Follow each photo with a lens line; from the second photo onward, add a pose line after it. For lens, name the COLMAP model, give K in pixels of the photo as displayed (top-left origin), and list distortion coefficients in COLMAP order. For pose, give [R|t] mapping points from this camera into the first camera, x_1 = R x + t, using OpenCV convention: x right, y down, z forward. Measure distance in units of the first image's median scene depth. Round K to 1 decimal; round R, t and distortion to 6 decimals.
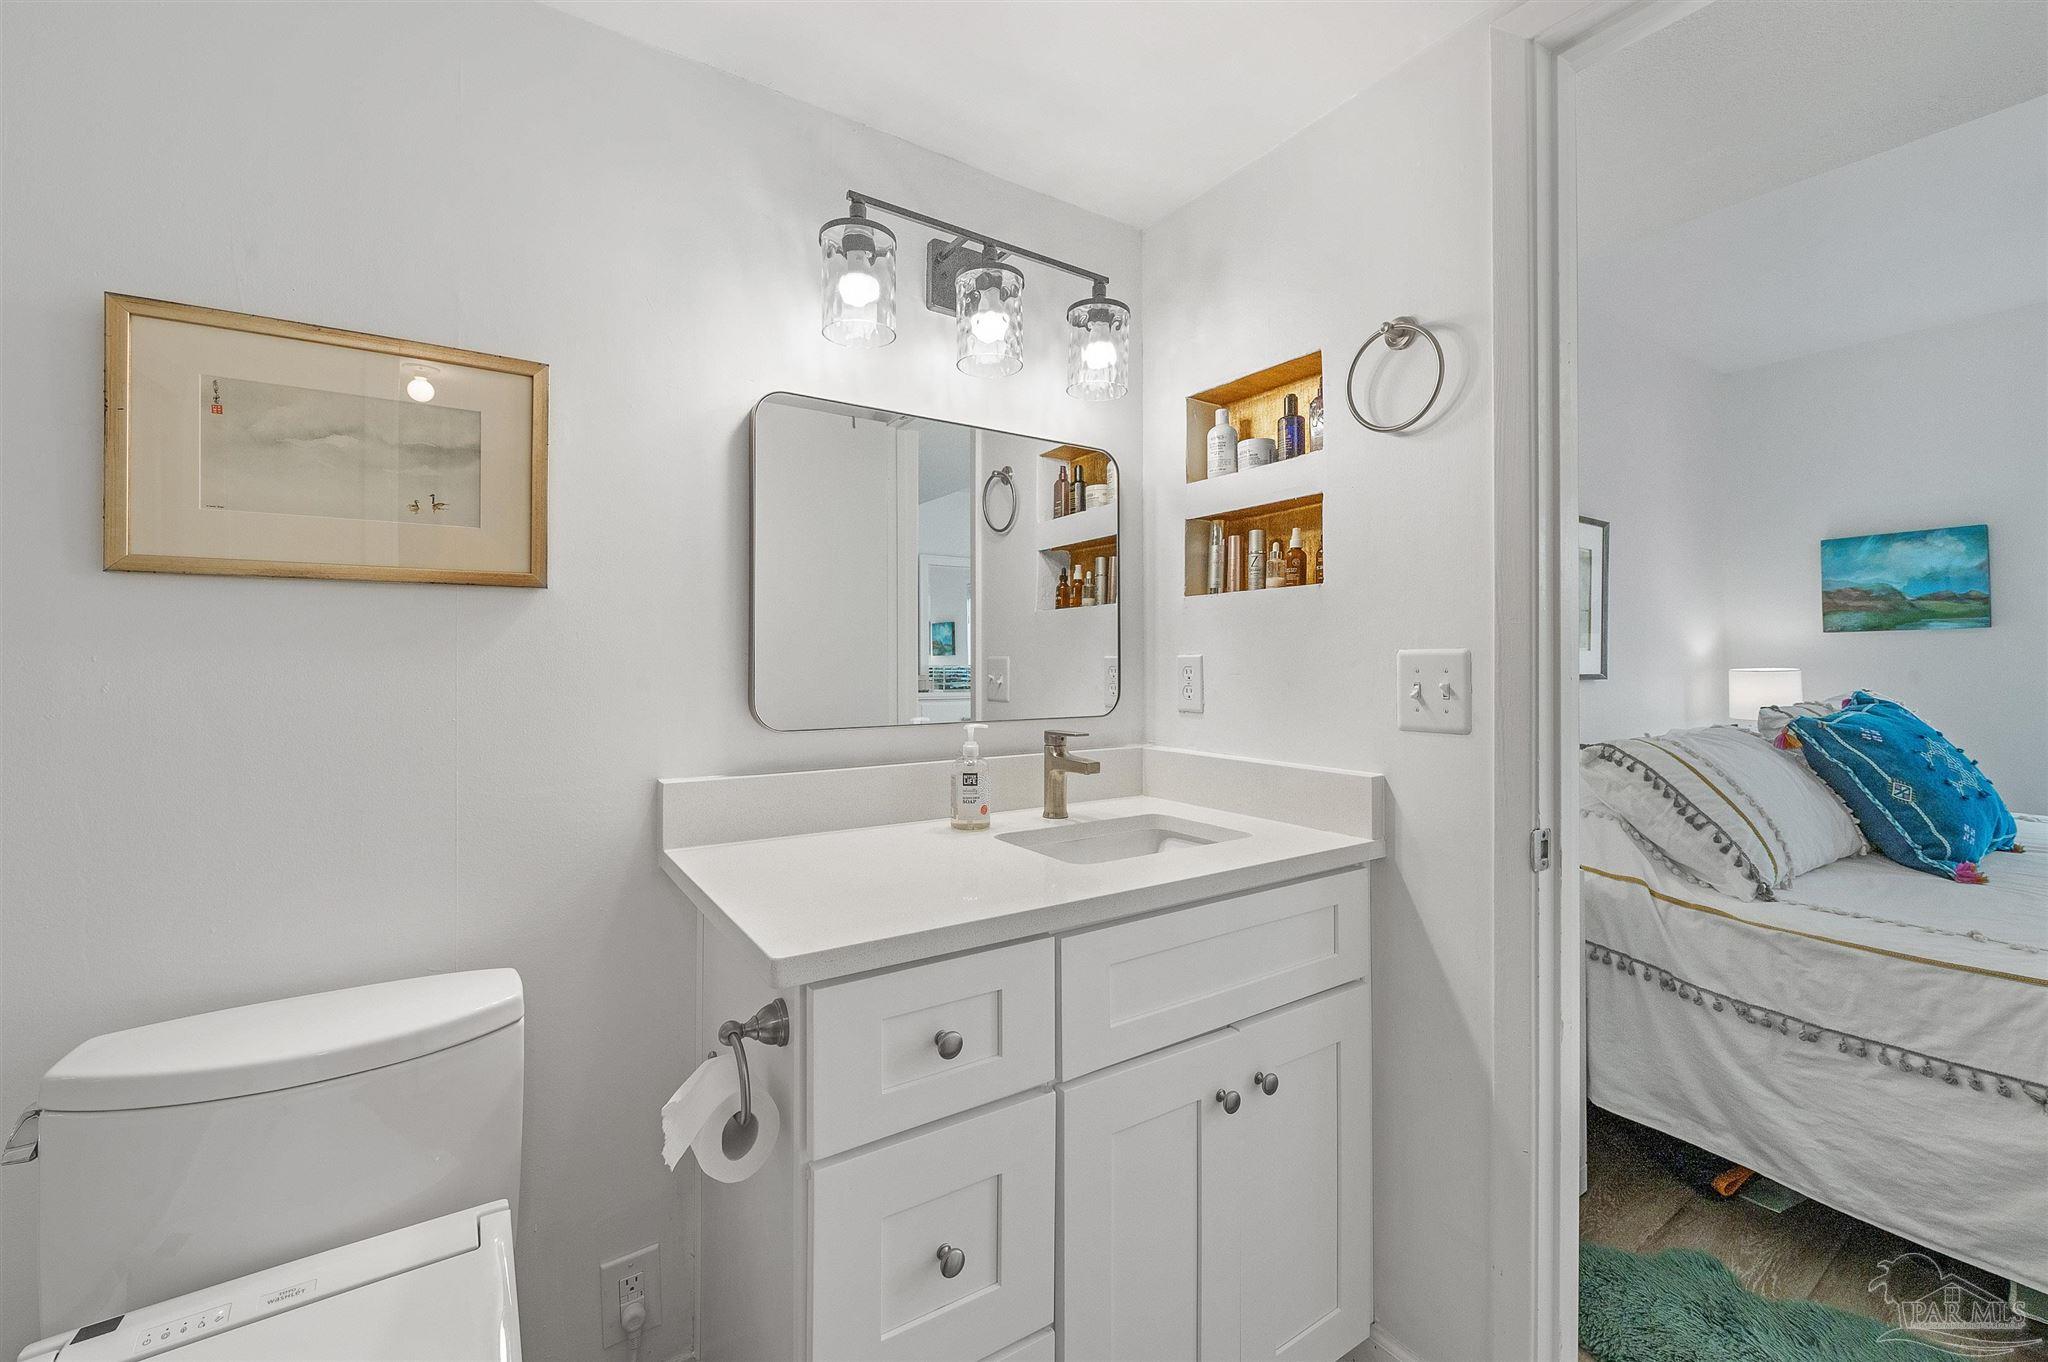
lens RADIAL K [[825.5, 0, 1024.3], [0, 825.5, 654.9], [0, 0, 1]] dist [-0.009221, 0.000134]
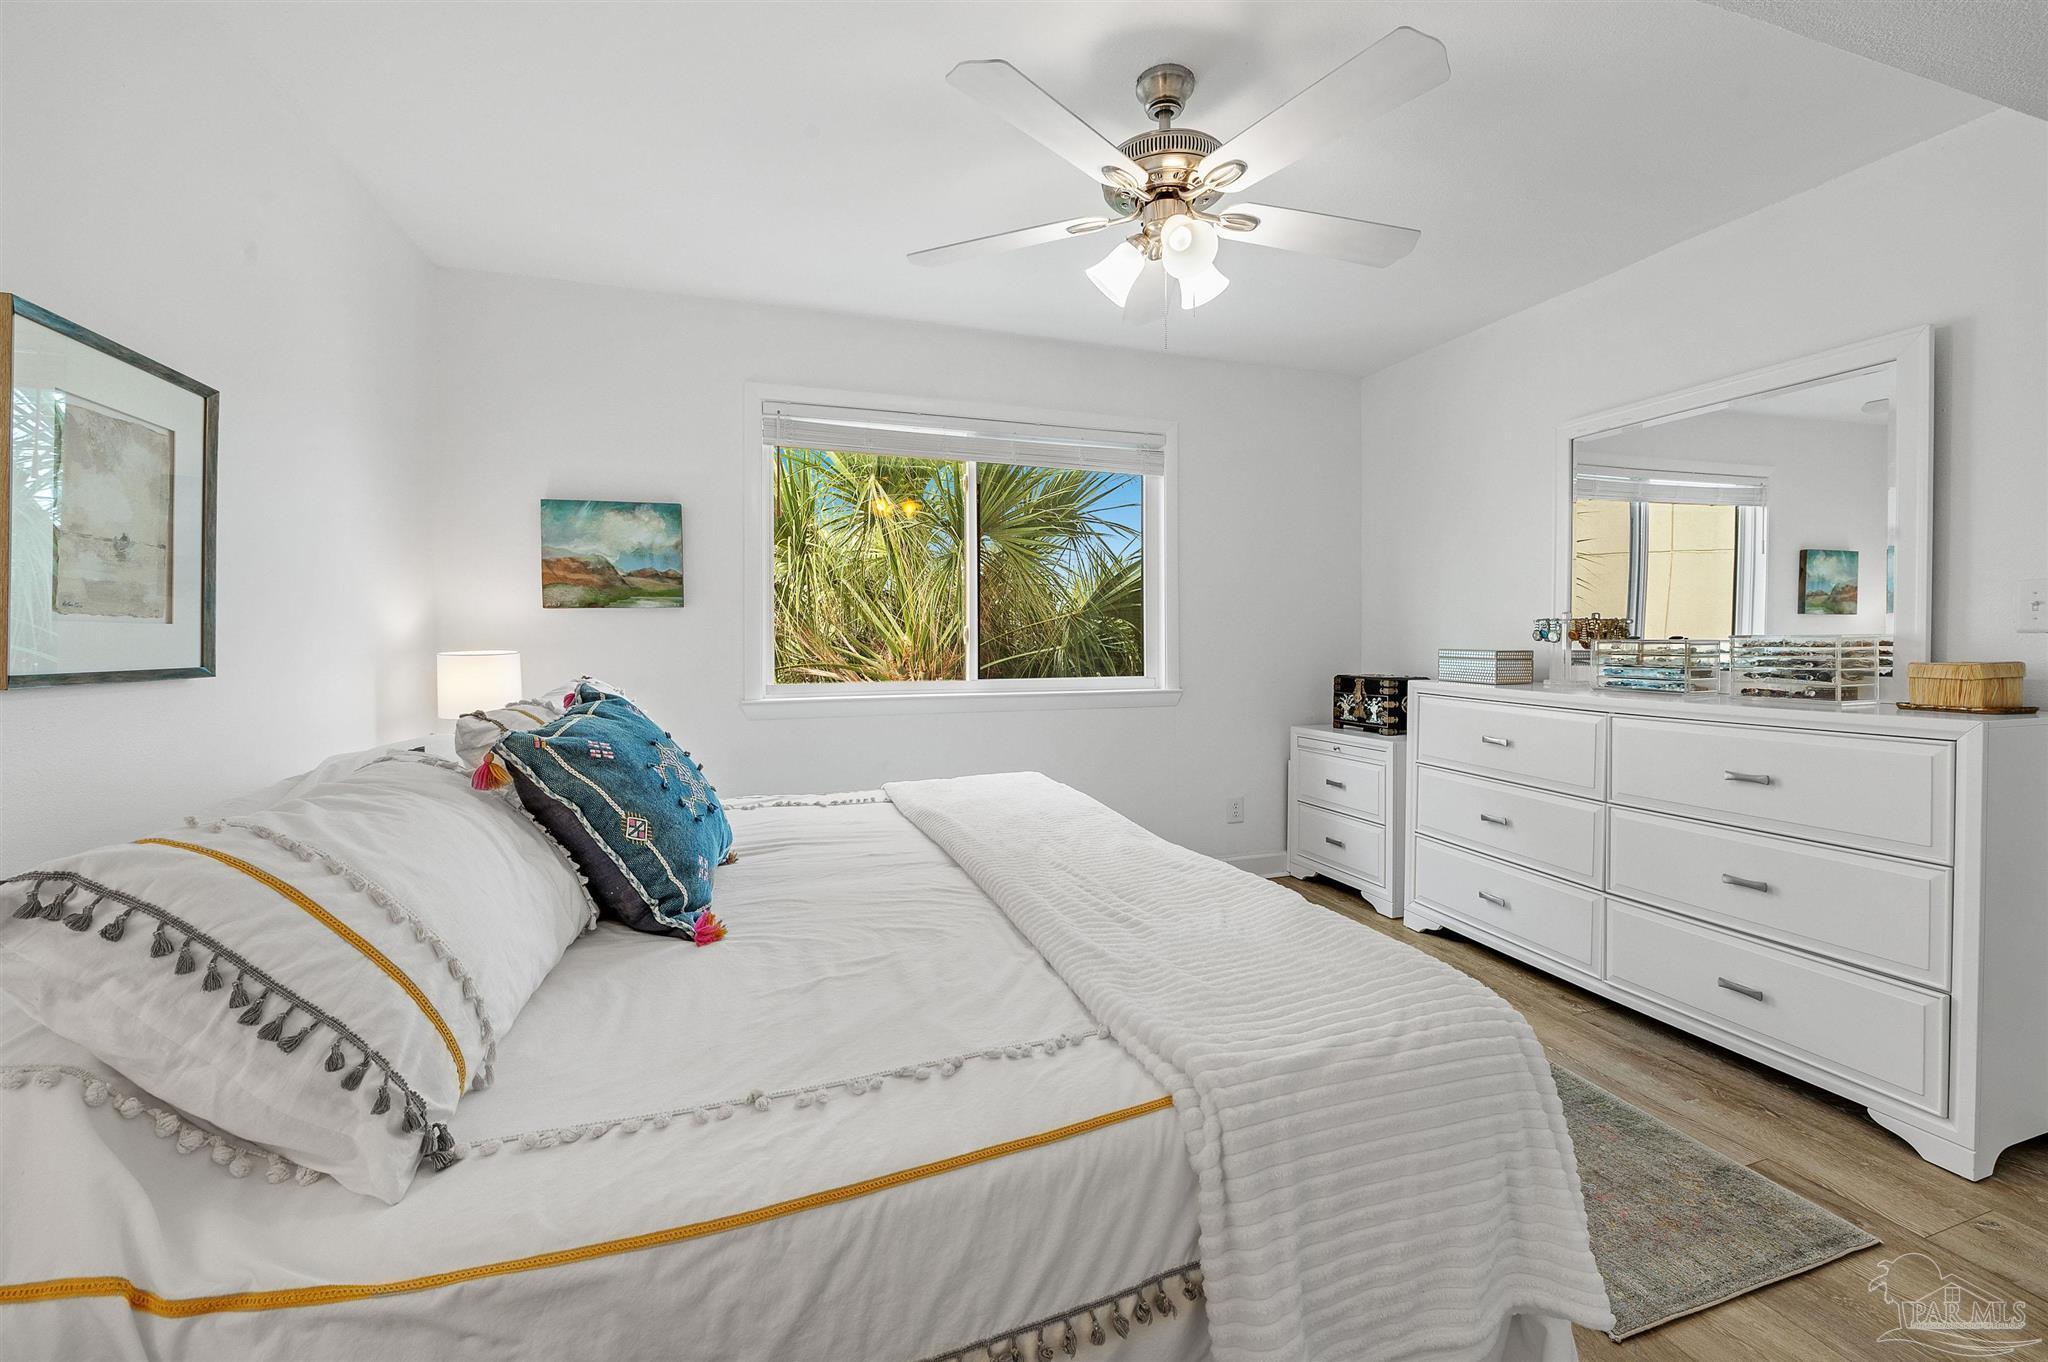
lens RADIAL K [[831.4, 0, 1027.2], [0, 831.4, 641.2], [0, 0, 1]] dist [-0.008263, 0.000232]
pose [[0.266377, -0.004448, 0.963859, 0.463896], [-0.002407, 0.999983, 0.005280, 0.002172], [-0.963866, -0.003726, 0.266361, 0.472910]]
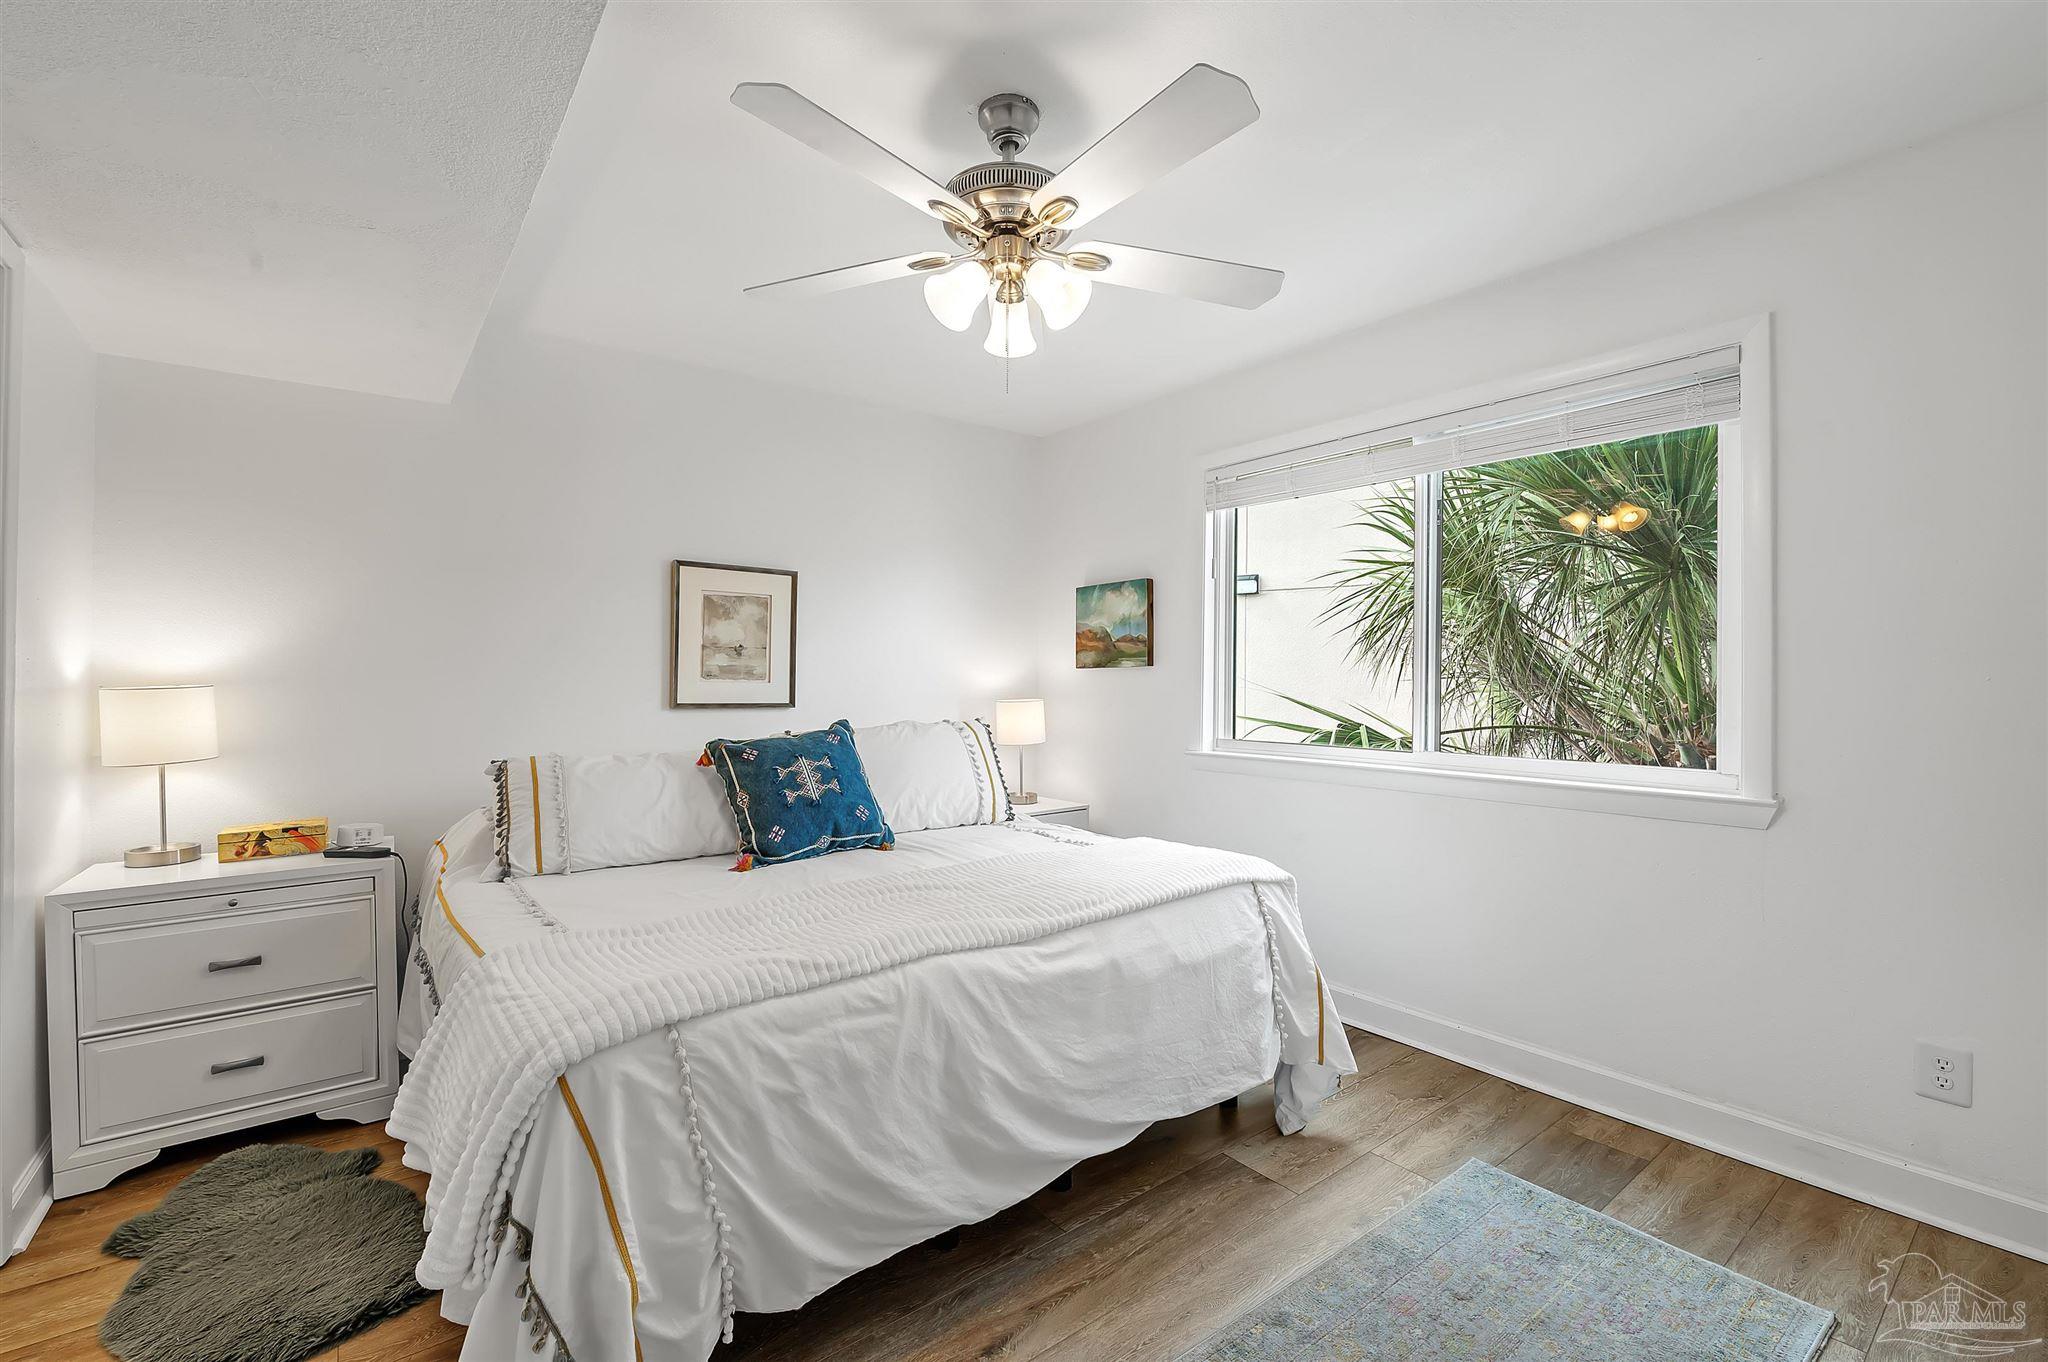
lens RADIAL K [[871.0, 0, 1029.8], [0, 871.0, 677.4], [0, 0, 1]] dist [-0.006957, -0.000190]
pose [[0.997332, 0.009503, 0.072384, 1.362372], [-0.009399, 0.999954, -0.001769, -0.020497], [-0.072398, 0.001084, 0.997375, -0.344646]]
